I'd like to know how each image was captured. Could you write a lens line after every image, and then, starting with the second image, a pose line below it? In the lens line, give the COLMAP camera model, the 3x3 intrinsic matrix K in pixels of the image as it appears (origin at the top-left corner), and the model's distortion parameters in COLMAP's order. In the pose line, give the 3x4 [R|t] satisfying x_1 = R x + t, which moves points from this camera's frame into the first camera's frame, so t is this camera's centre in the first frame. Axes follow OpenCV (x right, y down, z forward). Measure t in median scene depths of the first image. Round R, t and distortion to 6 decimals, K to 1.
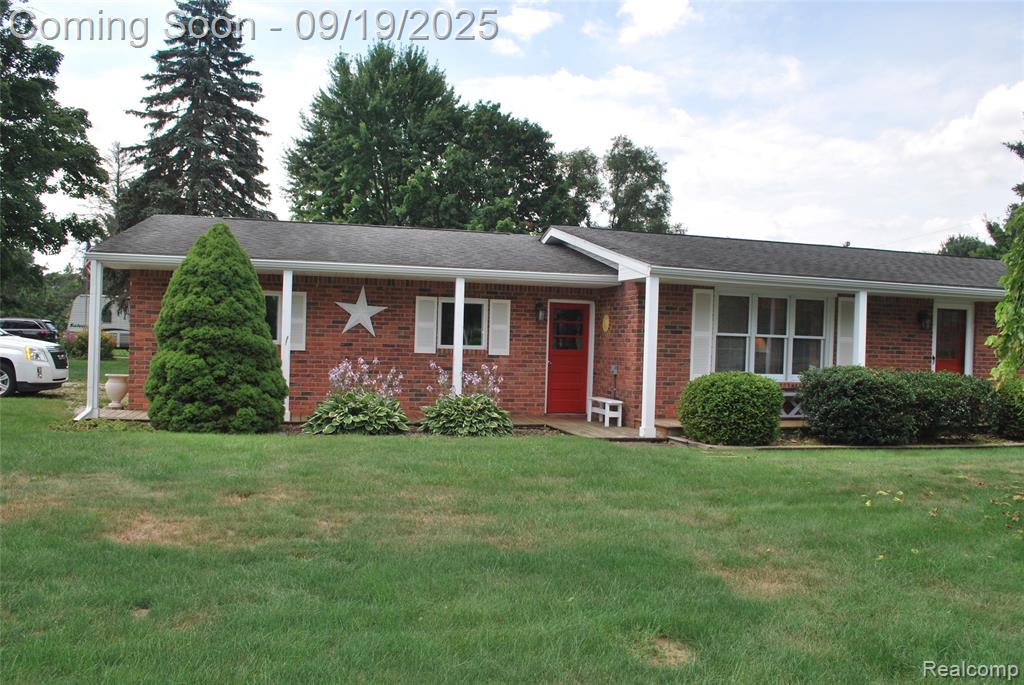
lens RADIAL K [[809.9, 0, 512.1], [0, 809.9, 343.2], [0, 0, 1]] dist [-0.083247, 0.012999]
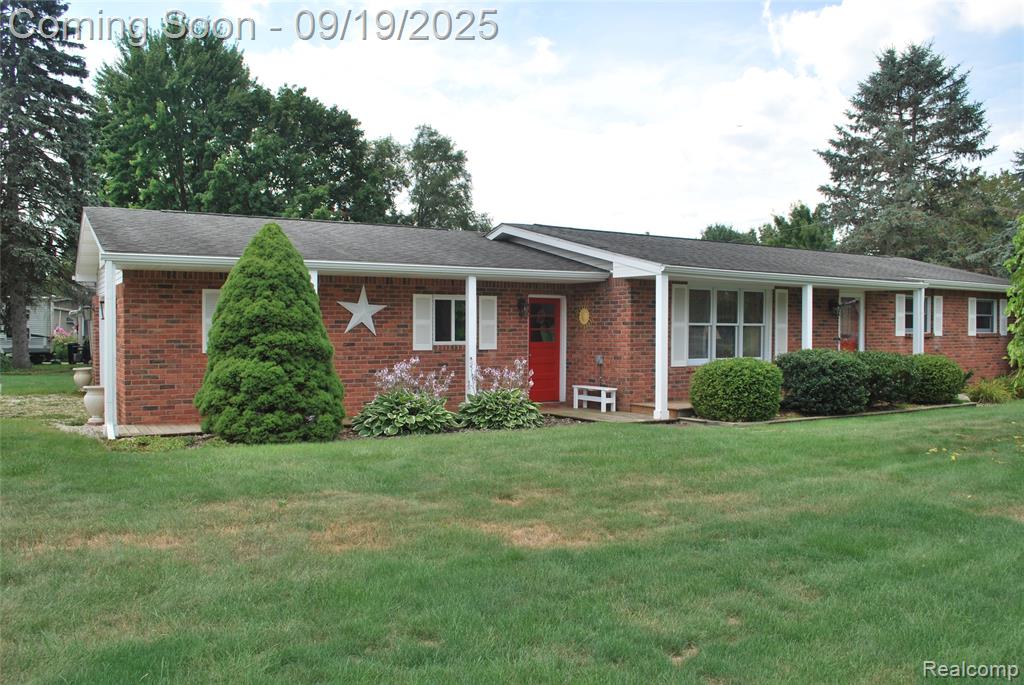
lens RADIAL K [[809.9, 0, 517.4], [0, 809.9, 342.0], [0, 0, 1]] dist [-0.083247, 0.012999]
pose [[0.954488, -0.032461, 0.296477, -0.295377], [0.027882, 0.999418, 0.019662, -0.014652], [-0.296942, -0.010501, 0.954838, 0.000547]]
